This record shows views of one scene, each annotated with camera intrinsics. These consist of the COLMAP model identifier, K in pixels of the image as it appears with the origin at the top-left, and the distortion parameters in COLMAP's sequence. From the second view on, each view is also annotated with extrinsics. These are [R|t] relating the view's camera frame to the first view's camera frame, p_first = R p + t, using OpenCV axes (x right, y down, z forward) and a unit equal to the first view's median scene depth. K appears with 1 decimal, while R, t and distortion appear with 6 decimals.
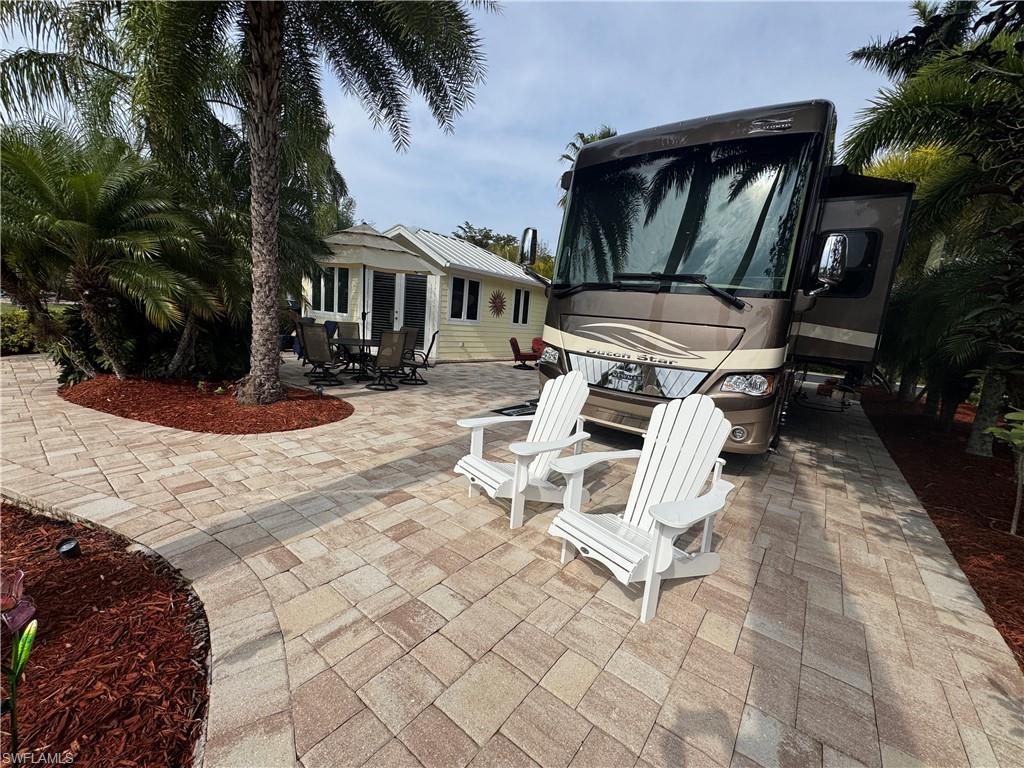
lens RADIAL K [[407.6, 0, 510.5], [0, 407.6, 384.8], [0, 0, 1]] dist [-0.002356, 0.000259]
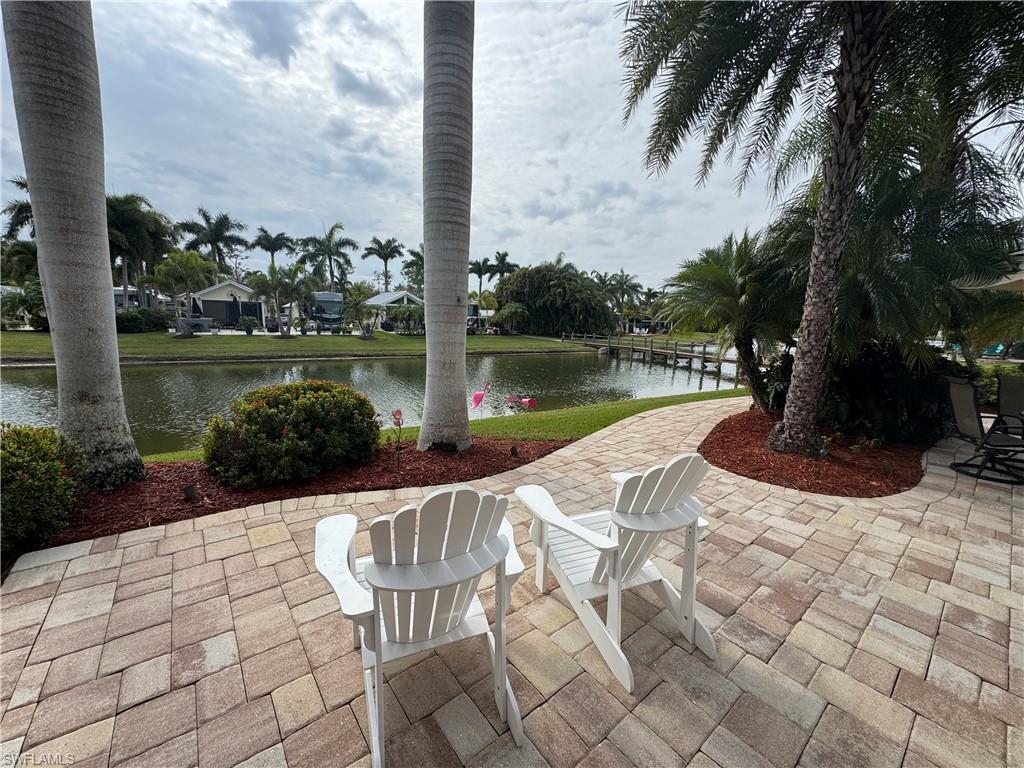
lens RADIAL K [[407.6, 0, 510.5], [0, 407.6, 380.1], [0, 0, 1]] dist [-0.002356, 0.000259]
pose [[-0.224207, 0.050440, -0.973235, 0.427066], [-0.202555, 0.974439, 0.097165, -0.076169], [0.953259, 0.218919, -0.208259, 0.519869]]
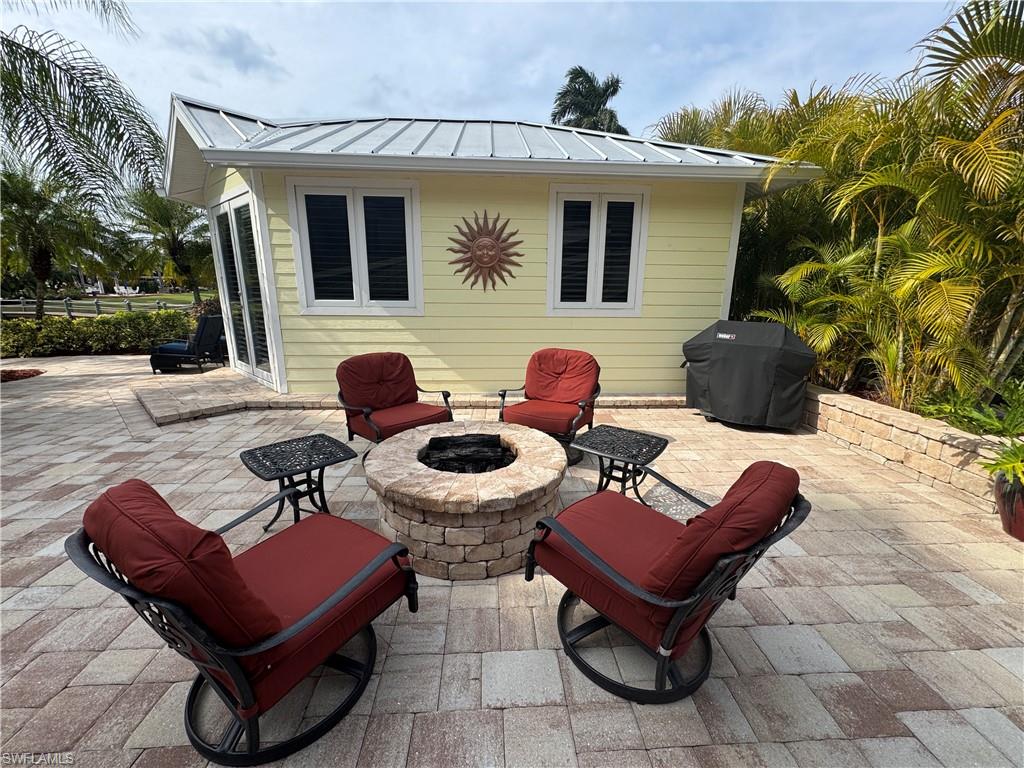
lens RADIAL K [[407.6, 0, 516.6], [0, 407.6, 384.1], [0, 0, 1]] dist [-0.002356, 0.000259]
pose [[0.655051, 0.100932, -0.748813, 0.684098], [-0.073957, 0.994844, 0.069397, -0.274561], [0.751957, 0.009921, 0.659138, 1.975990]]
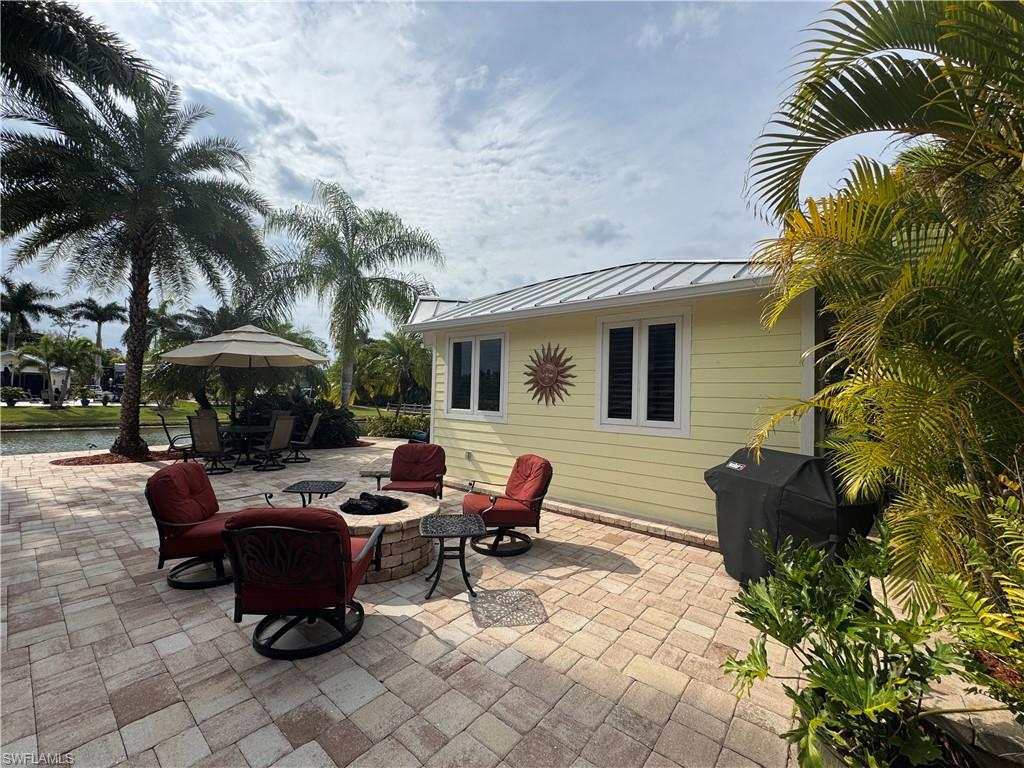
lens RADIAL K [[407.6, 0, 513.8], [0, 407.6, 384.7], [0, 0, 1]] dist [-0.002356, 0.000259]
pose [[-0.013770, -0.117954, -0.992924, 1.033283], [-0.187980, 0.975617, -0.113291, -0.330287], [0.982076, 0.185090, -0.035608, 2.477495]]
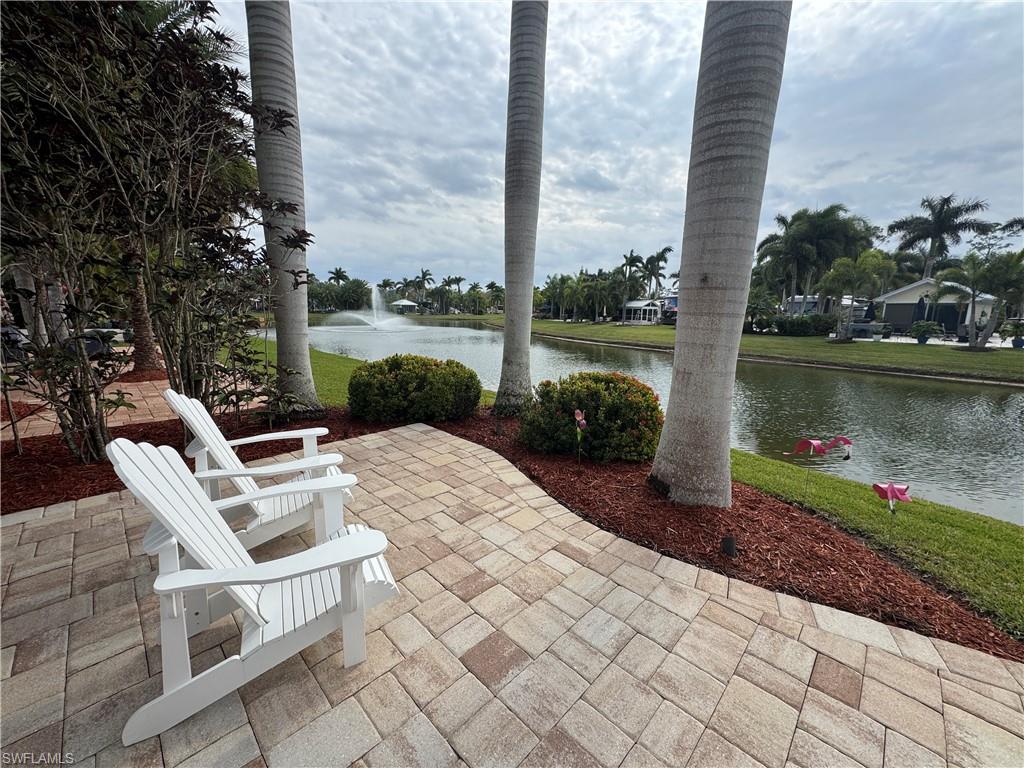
lens RADIAL K [[407.6, 0, 510.5], [0, 407.6, 383.4], [0, 0, 1]] dist [-0.002356, 0.000259]
pose [[-0.988437, -0.118957, 0.094035, -0.178506], [-0.080644, 0.937556, 0.338357, -0.165850], [-0.128413, 0.326861, -0.936308, 0.800709]]
